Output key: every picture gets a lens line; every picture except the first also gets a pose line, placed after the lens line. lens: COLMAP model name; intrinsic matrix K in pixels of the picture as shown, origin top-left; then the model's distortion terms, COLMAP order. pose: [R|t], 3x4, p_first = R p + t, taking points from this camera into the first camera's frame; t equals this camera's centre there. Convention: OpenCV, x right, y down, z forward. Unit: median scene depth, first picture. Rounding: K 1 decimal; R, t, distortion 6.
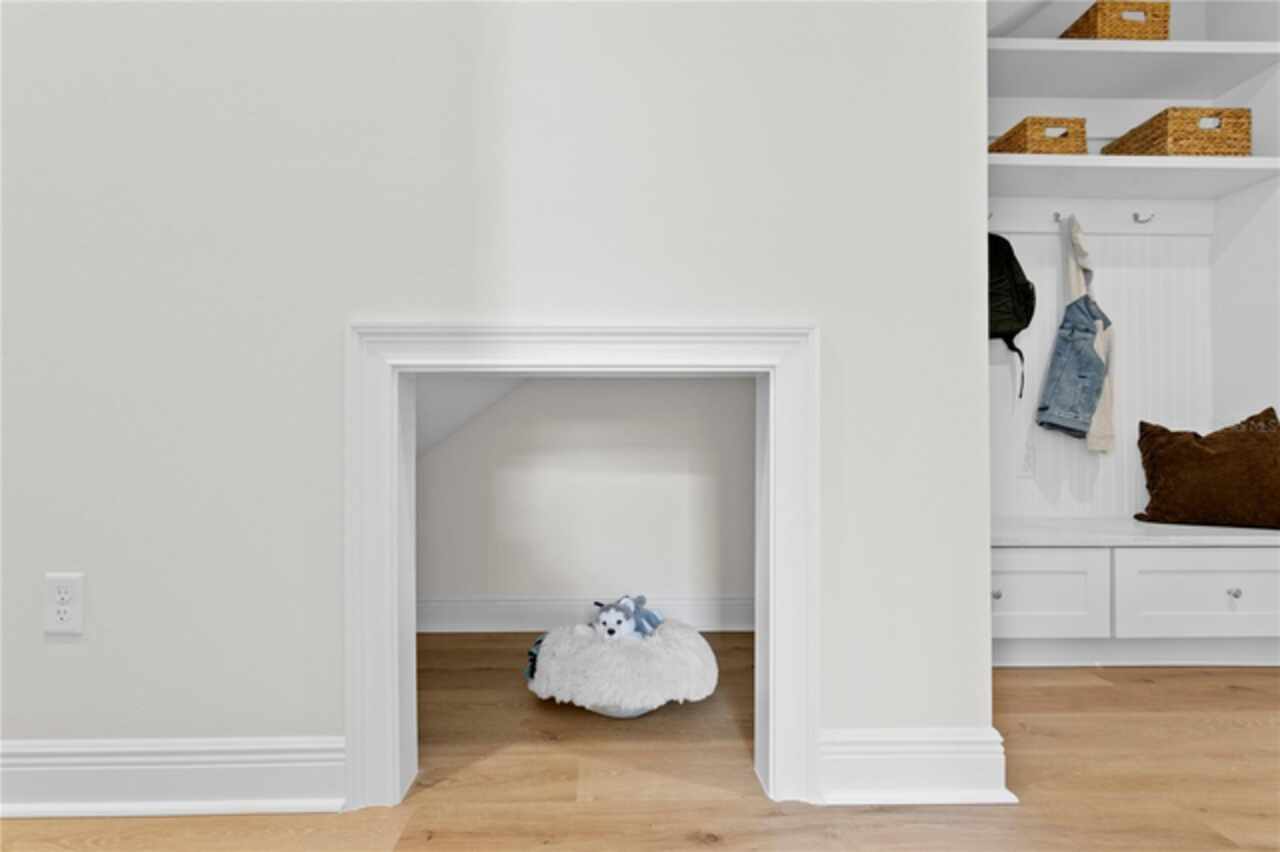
lens RADIAL K [[591.6, 0, 635.5], [0, 591.6, 419.3], [0, 0, 1]] dist [0.000767, -0.000271]
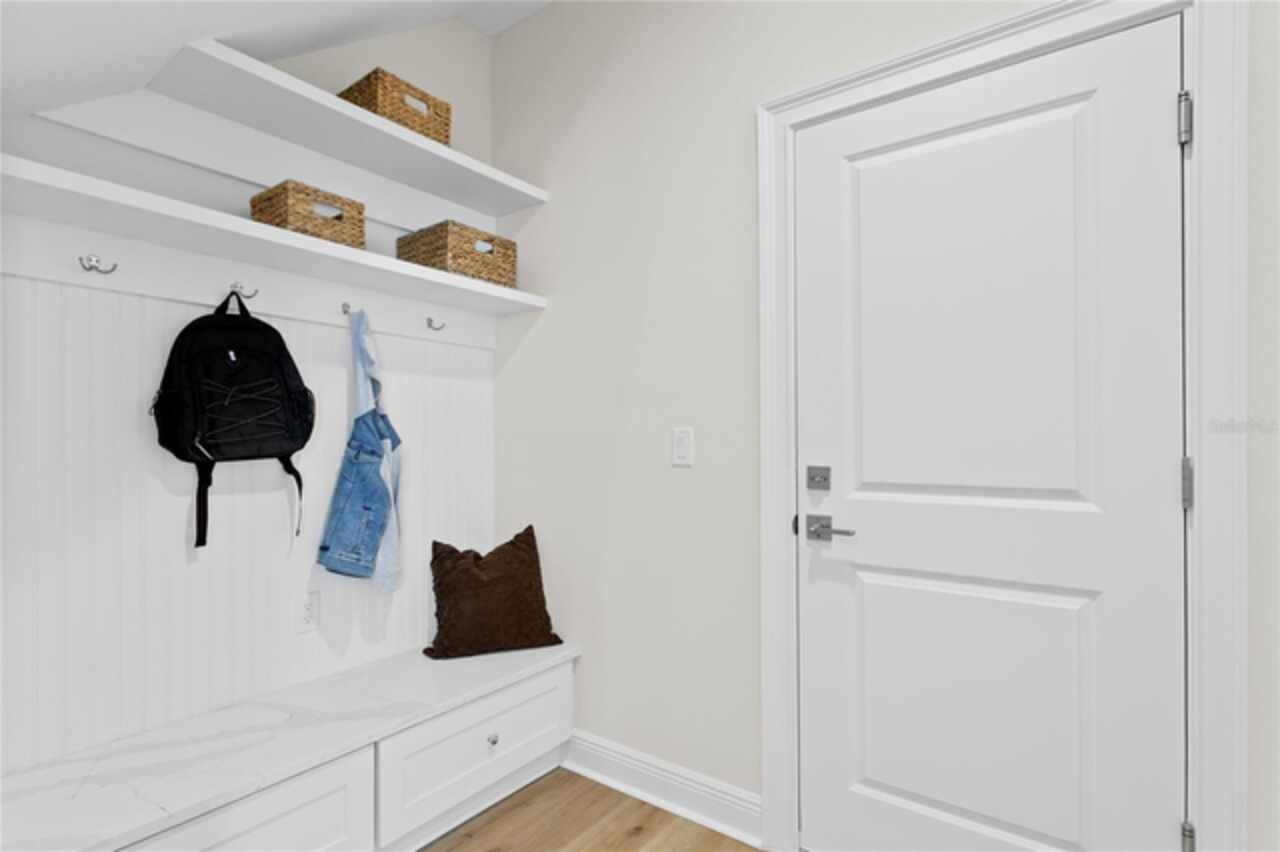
lens RADIAL K [[616.5, 0, 630.6], [0, 616.5, 433.1], [0, 0, 1]] dist [0.001227, 0.000476]
pose [[0.611672, 0.002321, 0.791108, 0.305183], [-0.008073, 0.999962, 0.003309, -0.193475], [-0.791070, -0.008410, 0.611667, 0.178268]]
